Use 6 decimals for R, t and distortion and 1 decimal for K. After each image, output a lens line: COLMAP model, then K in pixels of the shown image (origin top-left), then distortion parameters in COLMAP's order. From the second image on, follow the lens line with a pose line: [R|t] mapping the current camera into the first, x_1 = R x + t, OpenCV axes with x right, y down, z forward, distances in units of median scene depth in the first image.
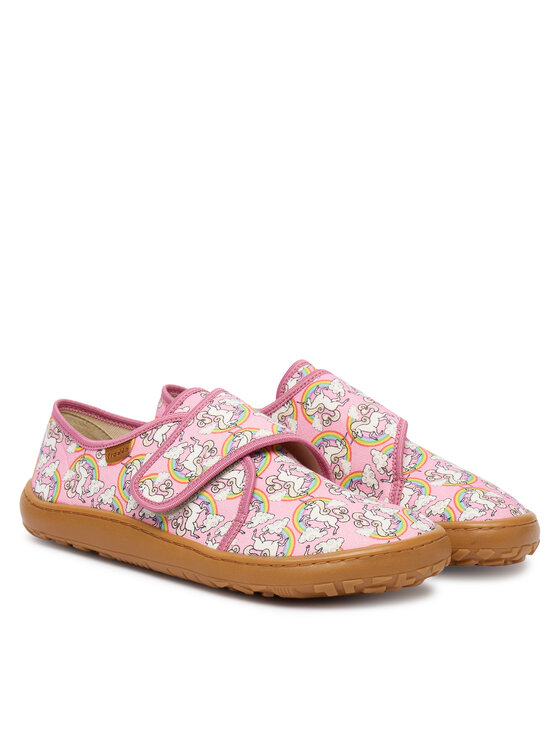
lens RADIAL K [[2060.7, 0, 280.0], [0, 2060.7, 373.0], [0, 0, 1]] dist [1.071625, 0.052003]
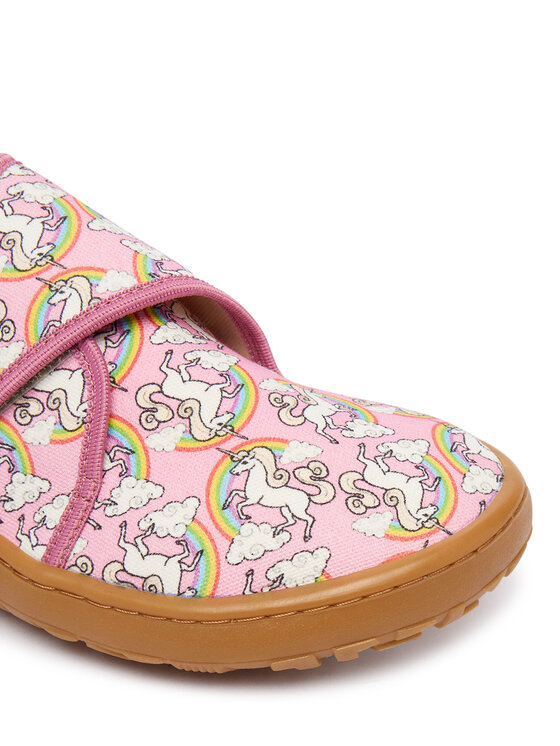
lens RADIAL K [[833.7, 0, 280.0], [0, 833.7, 373.0], [0, 0, 1]] dist [0.091723, -0.010734]
pose [[0.983155, -0.100987, 0.152342, -0.002997], [0.024840, 0.899591, 0.436025, -0.031672], [-0.181078, -0.424896, 0.886946, 0.840562]]
